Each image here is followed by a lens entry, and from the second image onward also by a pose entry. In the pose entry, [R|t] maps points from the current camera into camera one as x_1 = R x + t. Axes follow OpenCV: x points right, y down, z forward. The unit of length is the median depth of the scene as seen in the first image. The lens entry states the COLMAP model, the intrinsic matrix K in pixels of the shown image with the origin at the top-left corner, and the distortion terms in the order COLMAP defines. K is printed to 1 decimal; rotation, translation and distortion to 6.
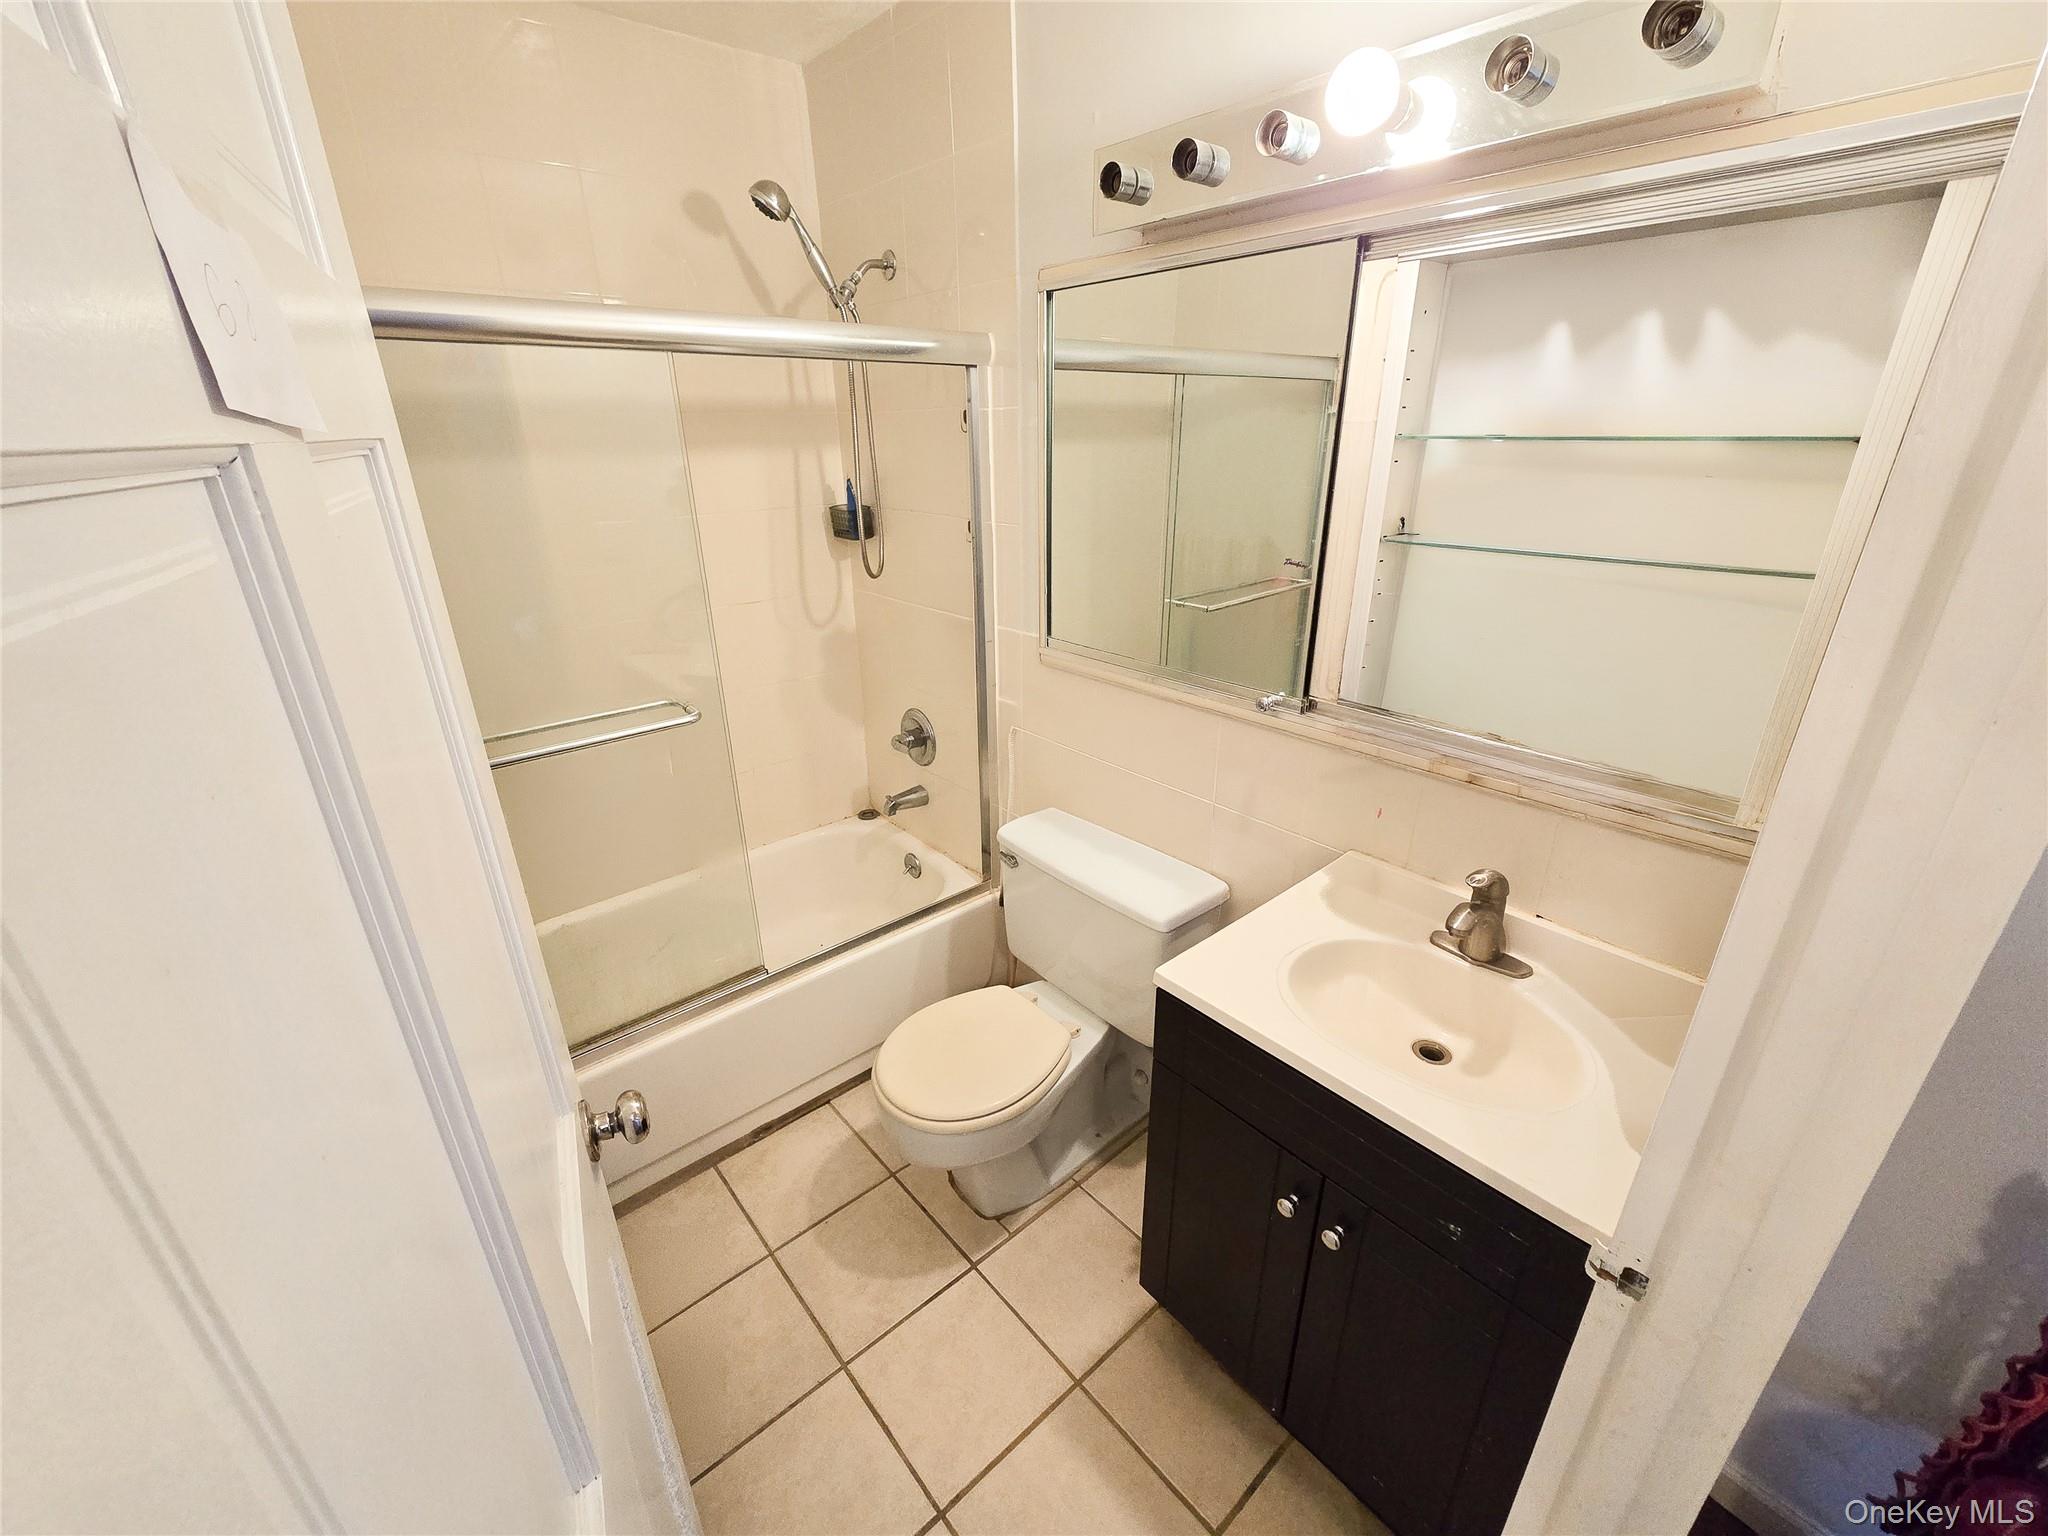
lens RADIAL K [[834.6, 0, 1026.6], [0, 834.6, 773.7], [0, 0, 1]] dist [-0.012821, -0.000470]
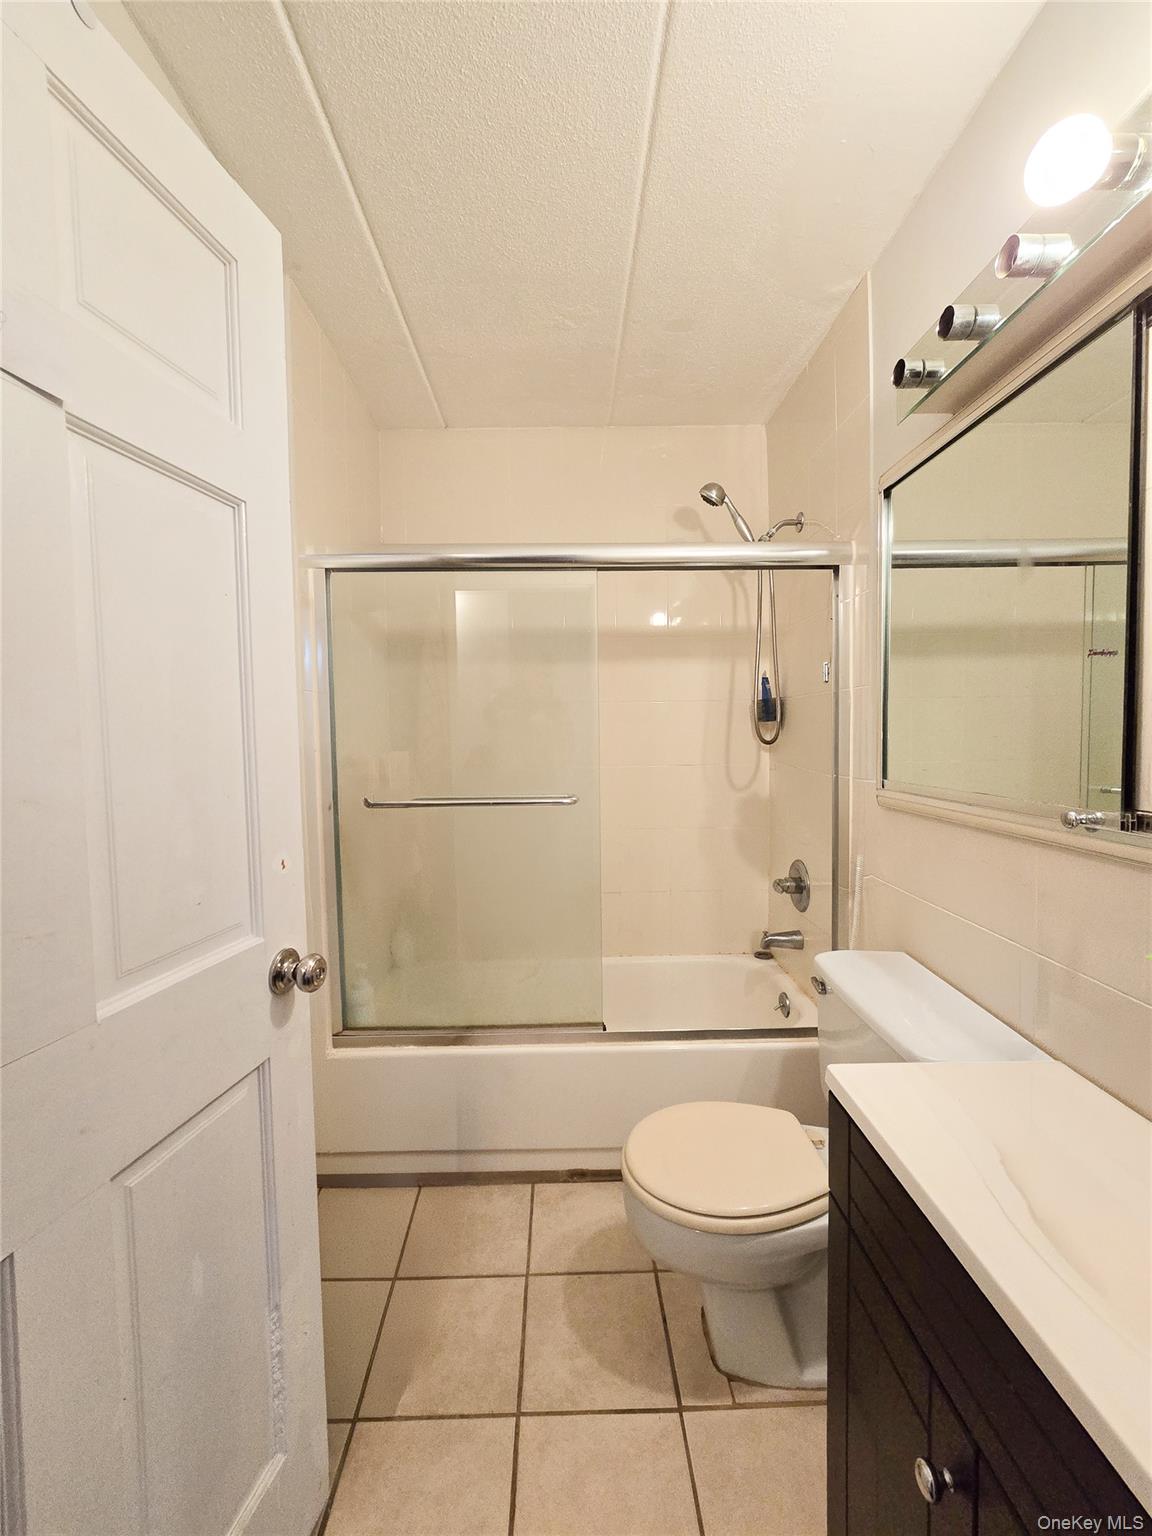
lens RADIAL K [[626.0, 0, 577.9], [0, 626.0, 764.7], [0, 0, 1]] dist [-0.012821, -0.000470]
pose [[0.766558, 0.027639, -0.641580, 0.244328], [-0.237597, 0.940383, -0.243369, 0.108748], [0.596604, 0.338994, 0.727425, 0.183763]]
